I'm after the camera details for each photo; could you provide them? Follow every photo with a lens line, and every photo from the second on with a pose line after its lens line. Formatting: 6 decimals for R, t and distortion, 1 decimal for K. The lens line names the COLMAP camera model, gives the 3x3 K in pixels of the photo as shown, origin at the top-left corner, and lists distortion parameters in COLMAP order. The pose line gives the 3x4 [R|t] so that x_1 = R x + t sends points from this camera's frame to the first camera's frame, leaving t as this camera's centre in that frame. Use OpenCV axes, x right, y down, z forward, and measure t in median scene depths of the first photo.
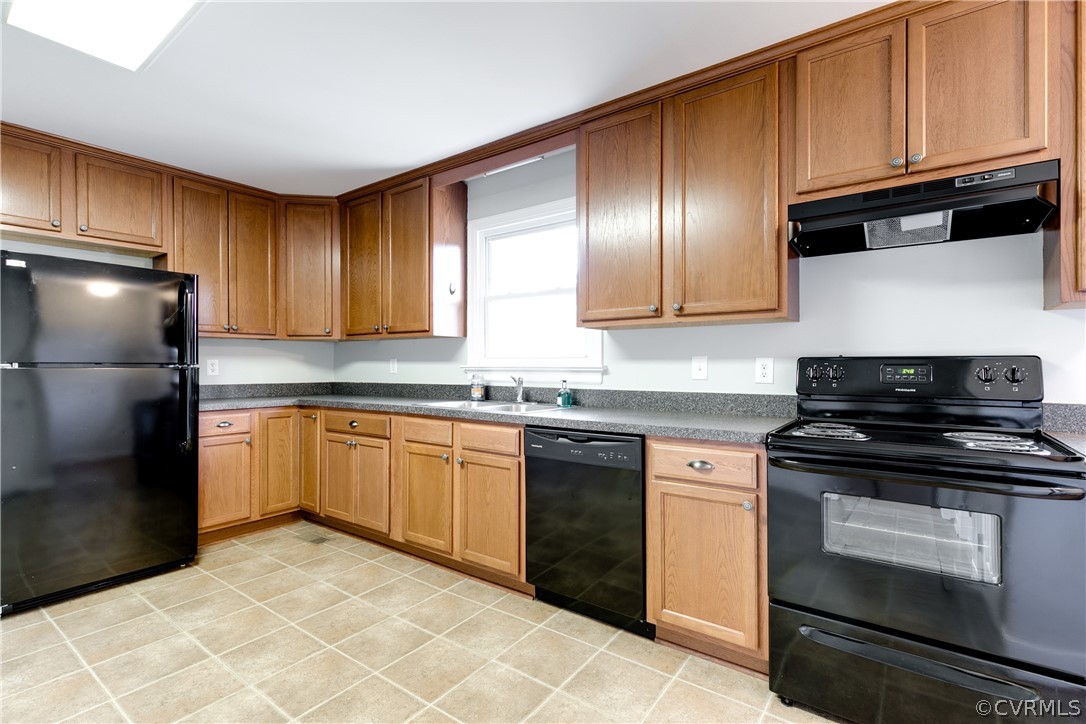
lens RADIAL K [[489.5, 0, 547.7], [0, 489.5, 362.2], [0, 0, 1]] dist [0.004341, -0.000567]
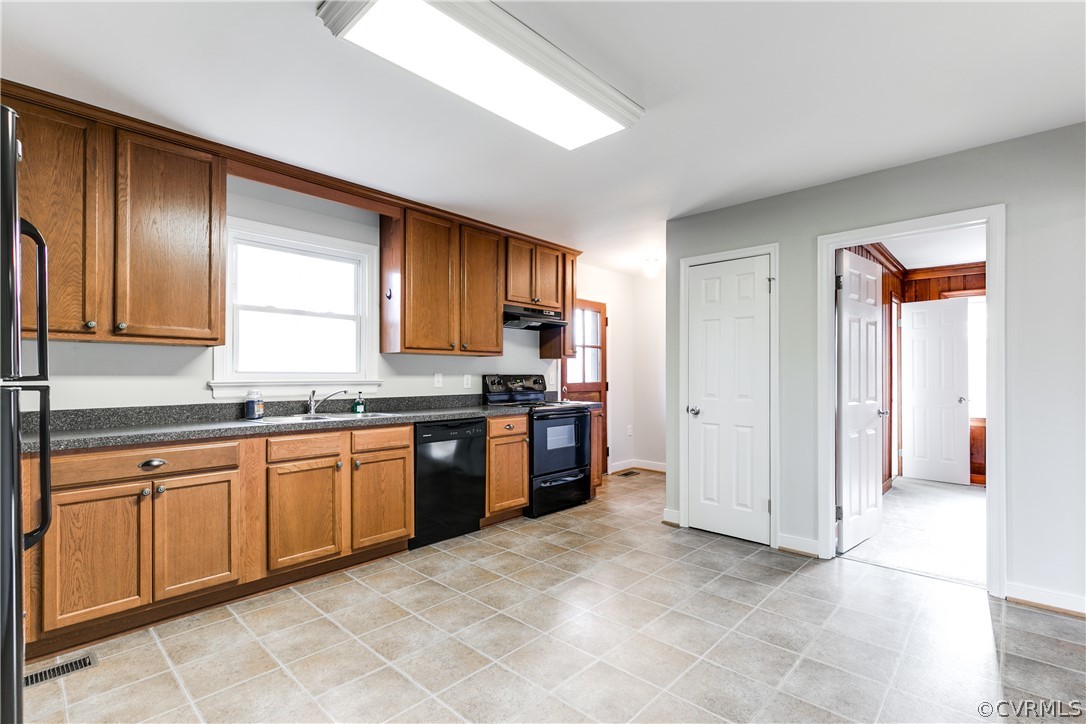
lens RADIAL K [[489.5, 0, 550.2], [0, 489.5, 373.6], [0, 0, 1]] dist [0.004341, -0.000567]
pose [[0.128650, 0.007766, 0.991660, -1.053871], [-0.000344, 0.999970, -0.007787, 0.000680], [-0.991690, 0.000660, 0.128649, 0.341959]]
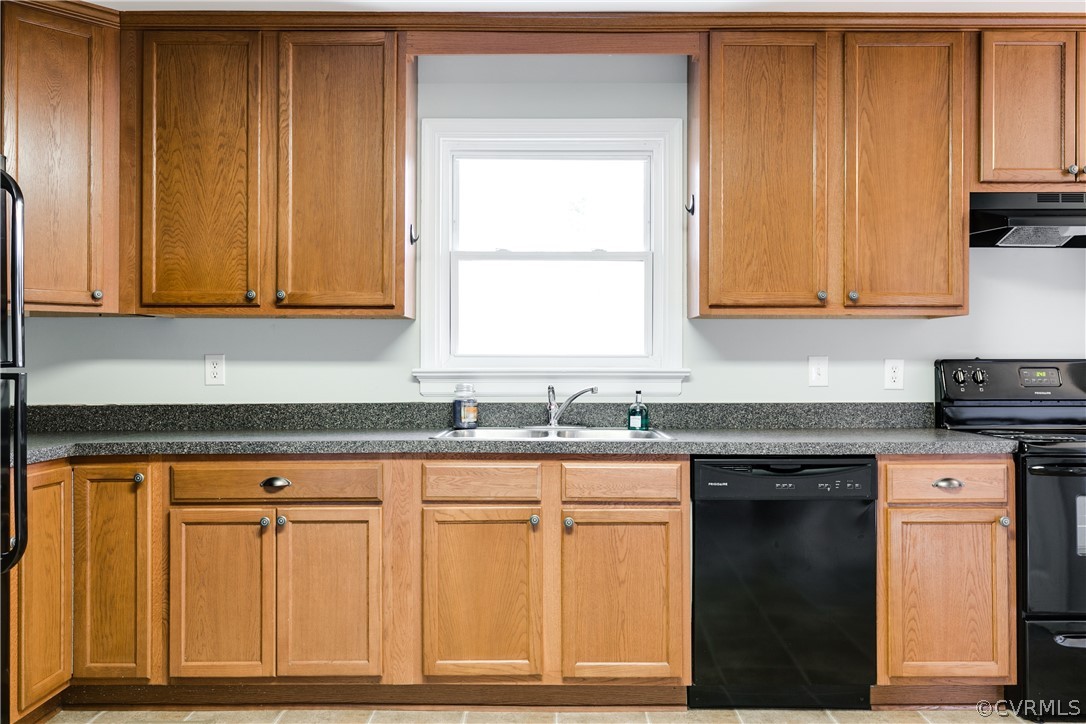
lens RADIAL K [[844.9, 0, 549.6], [0, 844.9, 359.4], [0, 0, 1]] dist [0.006951, -0.007971]
pose [[0.814038, 0.004738, 0.580792, -0.692386], [-0.003494, 0.999989, -0.003261, -0.001745], [-0.580801, 0.000625, 0.814045, 0.115472]]
